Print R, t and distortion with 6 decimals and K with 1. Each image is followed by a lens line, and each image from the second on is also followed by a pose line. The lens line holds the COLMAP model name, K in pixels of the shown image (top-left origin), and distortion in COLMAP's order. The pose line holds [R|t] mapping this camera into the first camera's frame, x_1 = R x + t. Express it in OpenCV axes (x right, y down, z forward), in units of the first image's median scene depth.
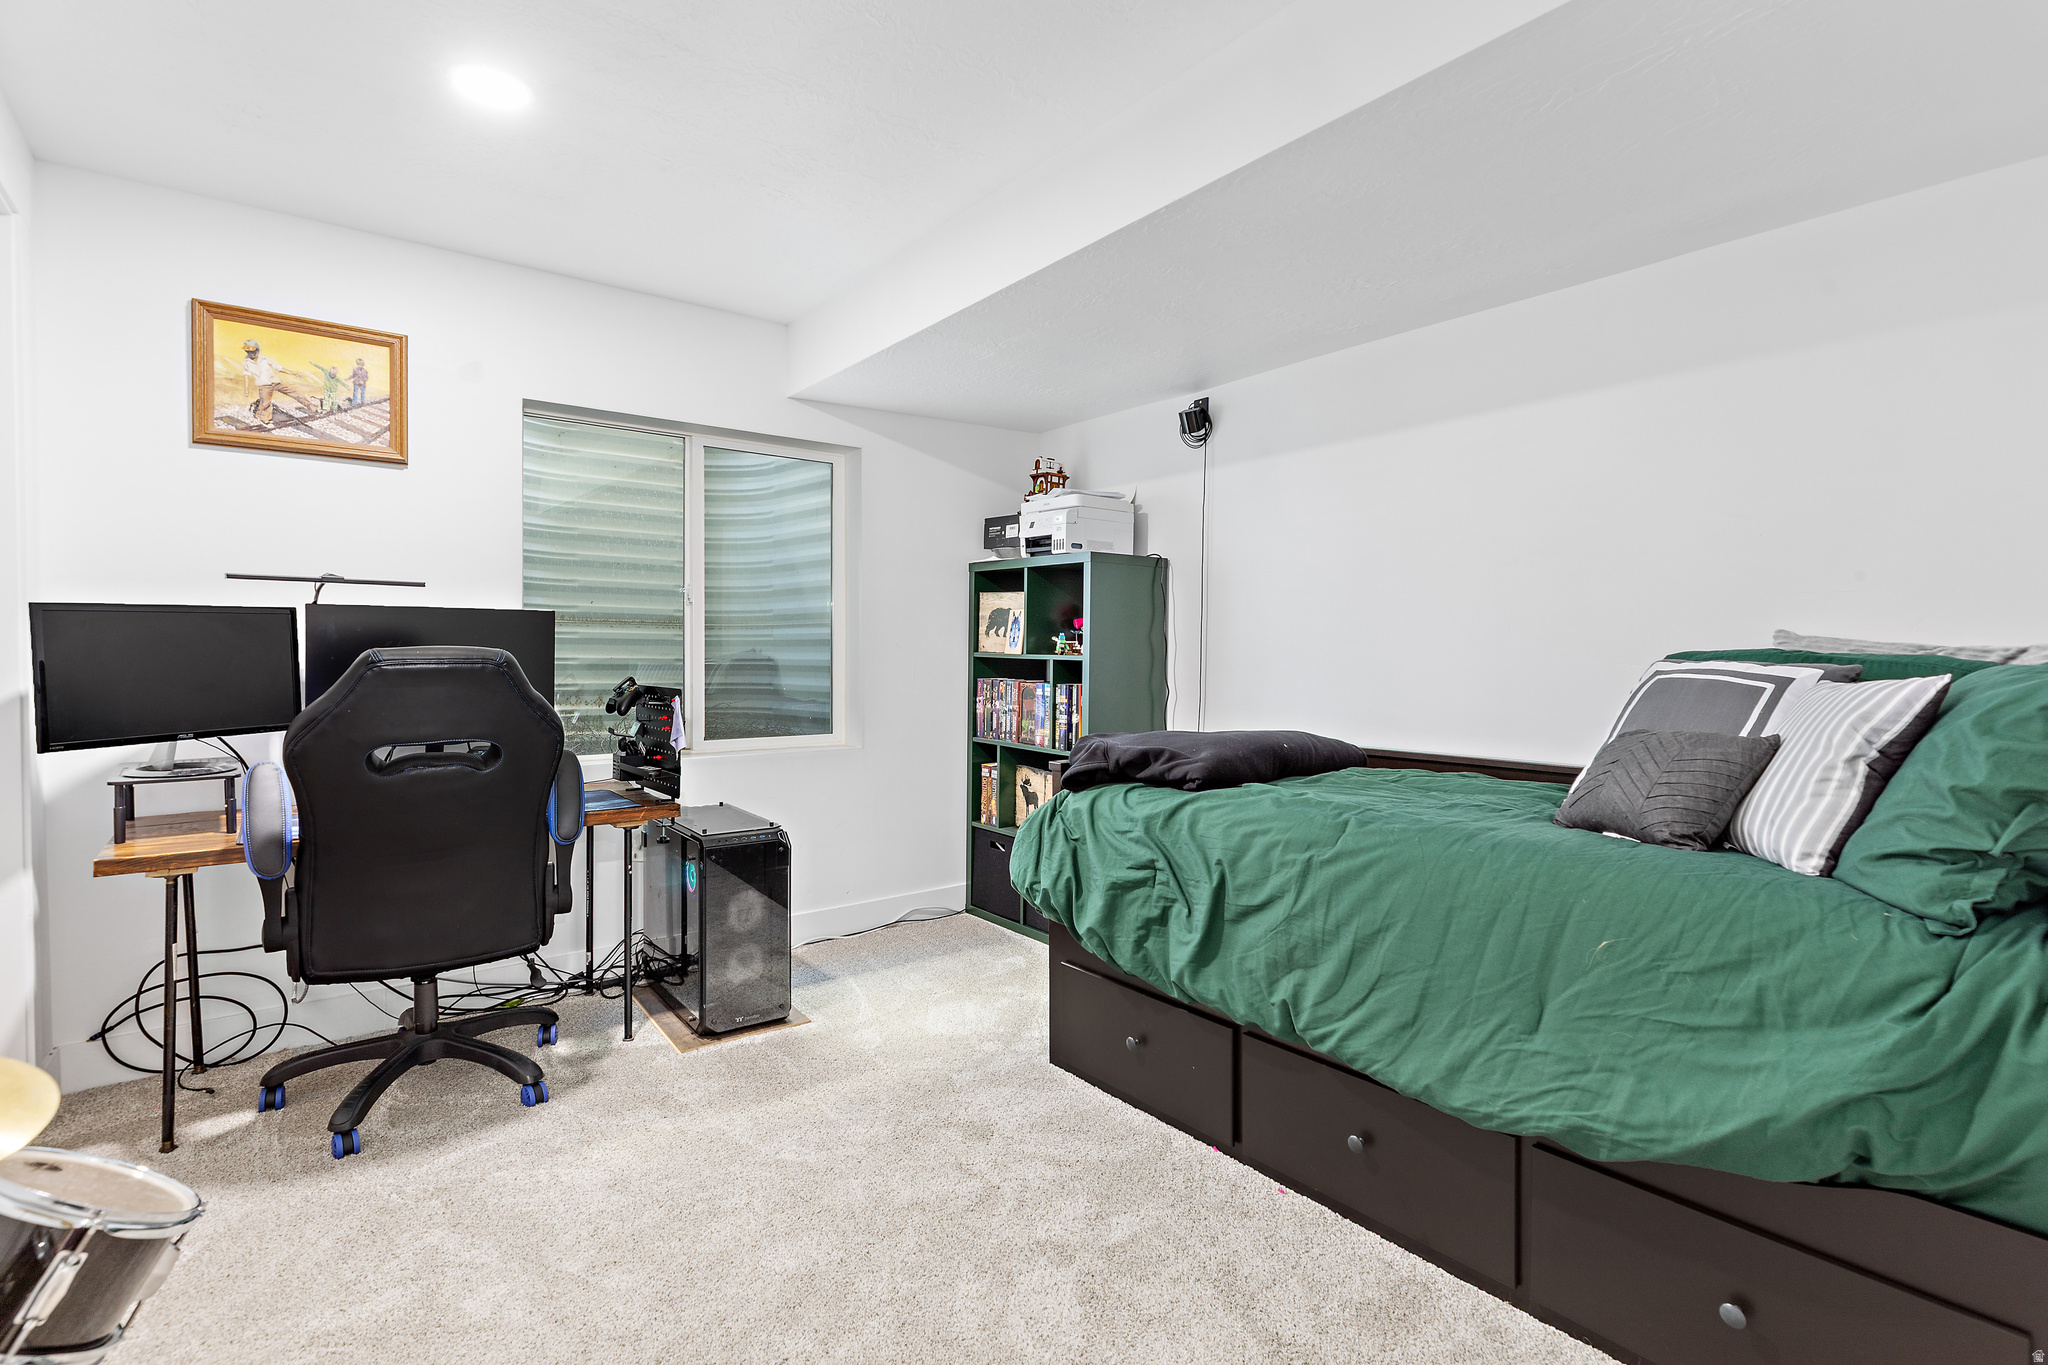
lens RADIAL K [[975.7, 0, 1026.6], [0, 975.7, 673.5], [0, 0, 1]] dist [-0.003183, -0.000190]
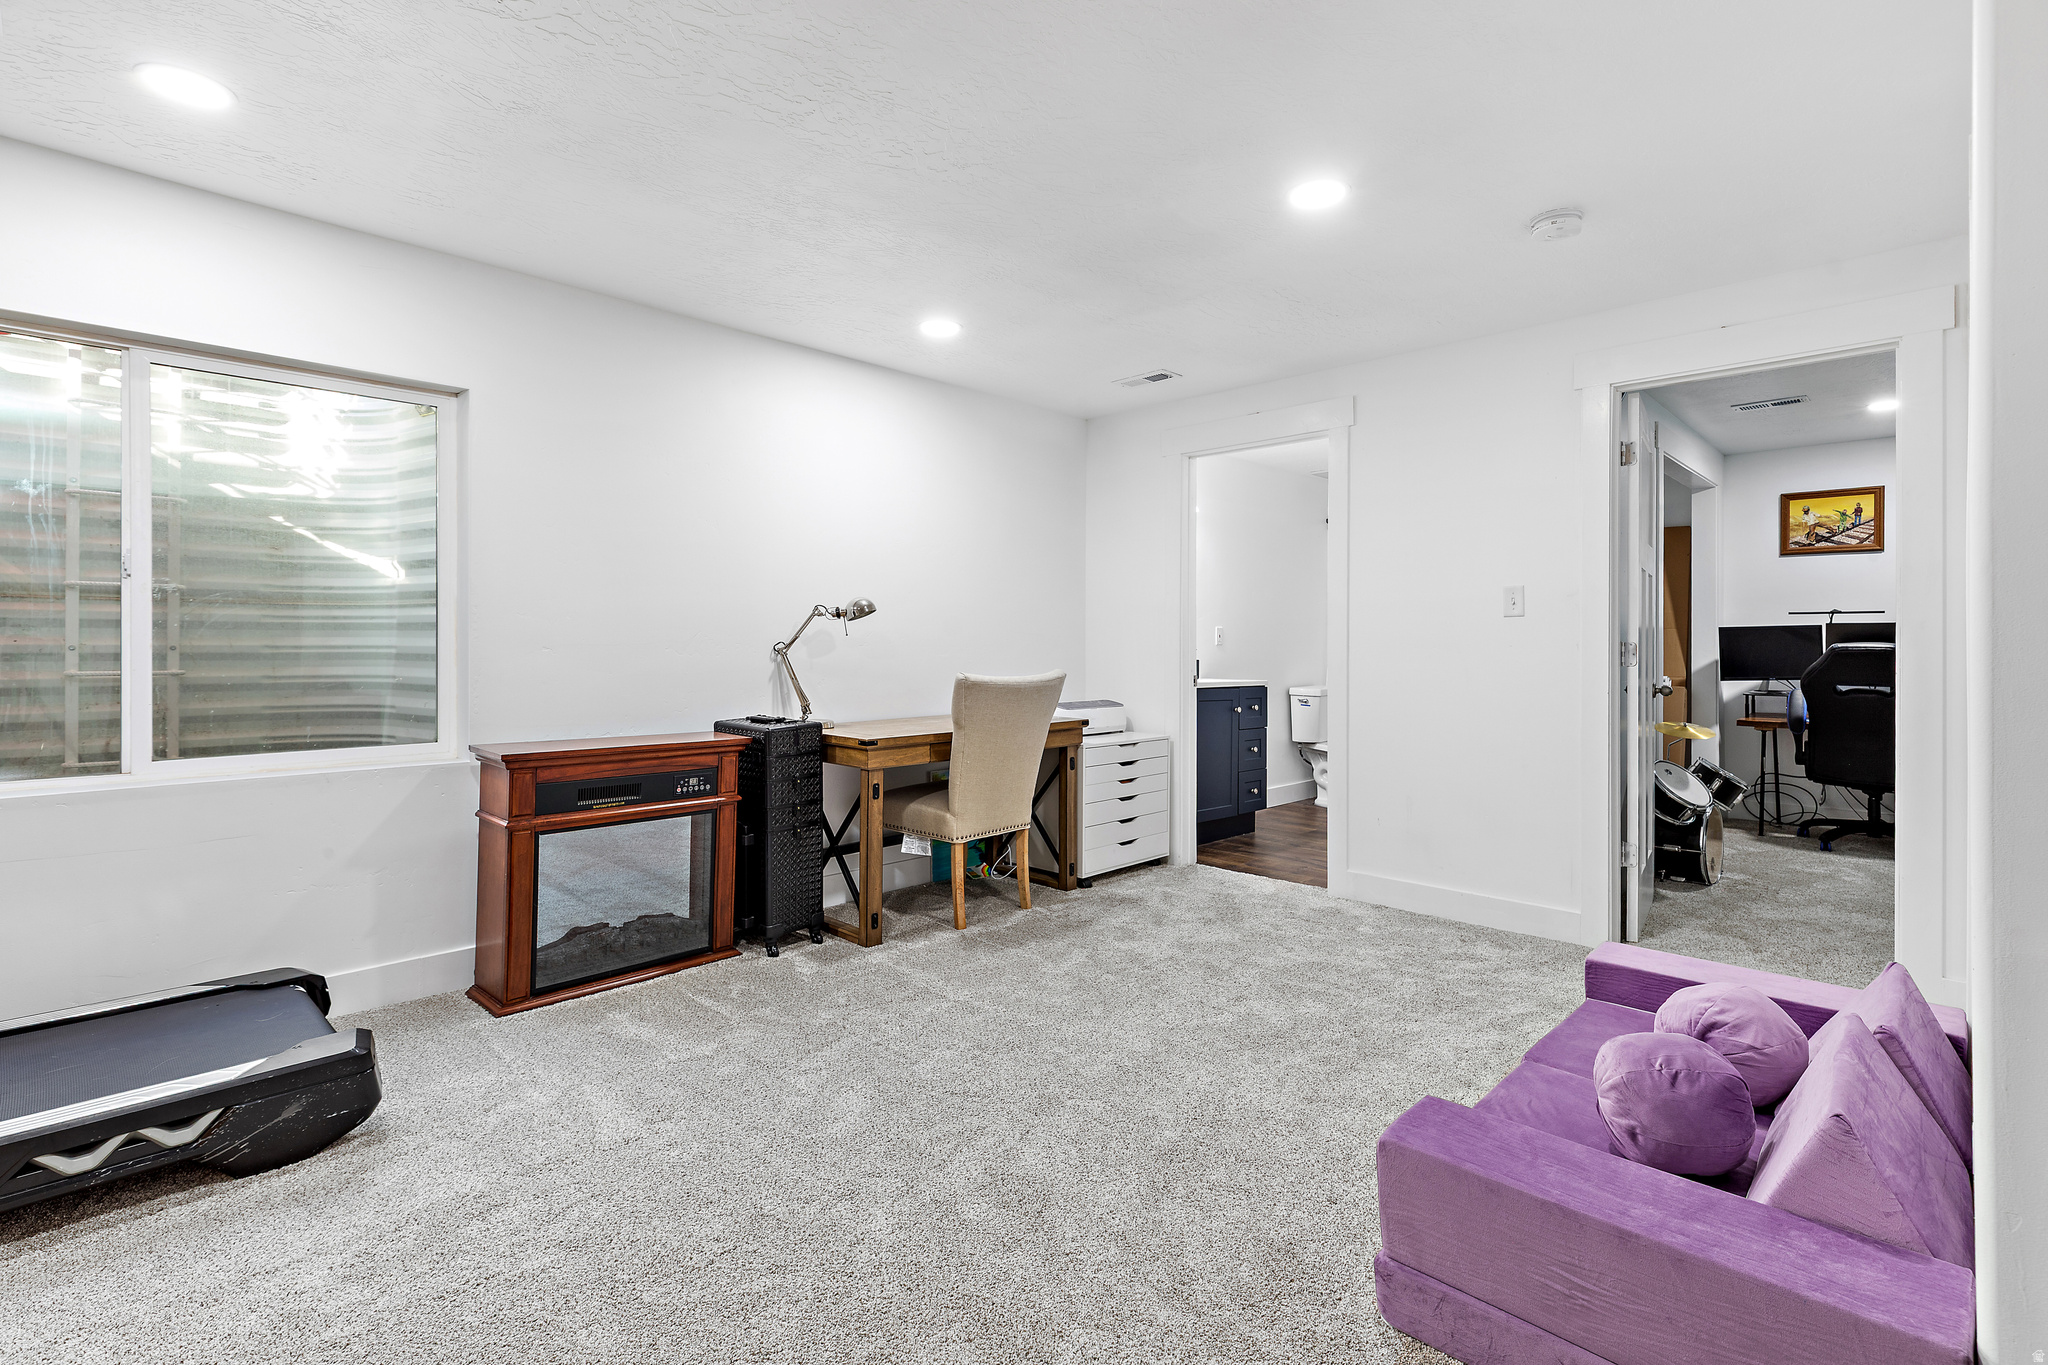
lens RADIAL K [[970.6, 0, 1043.9], [0, 970.6, 635.8], [0, 0, 1]] dist [-0.003050, -0.000204]
pose [[0.153626, -0.001697, -0.988128, 1.162139], [-0.020054, 0.999787, -0.004835, 0.003877], [0.987925, 0.020559, 0.153560, -1.094705]]
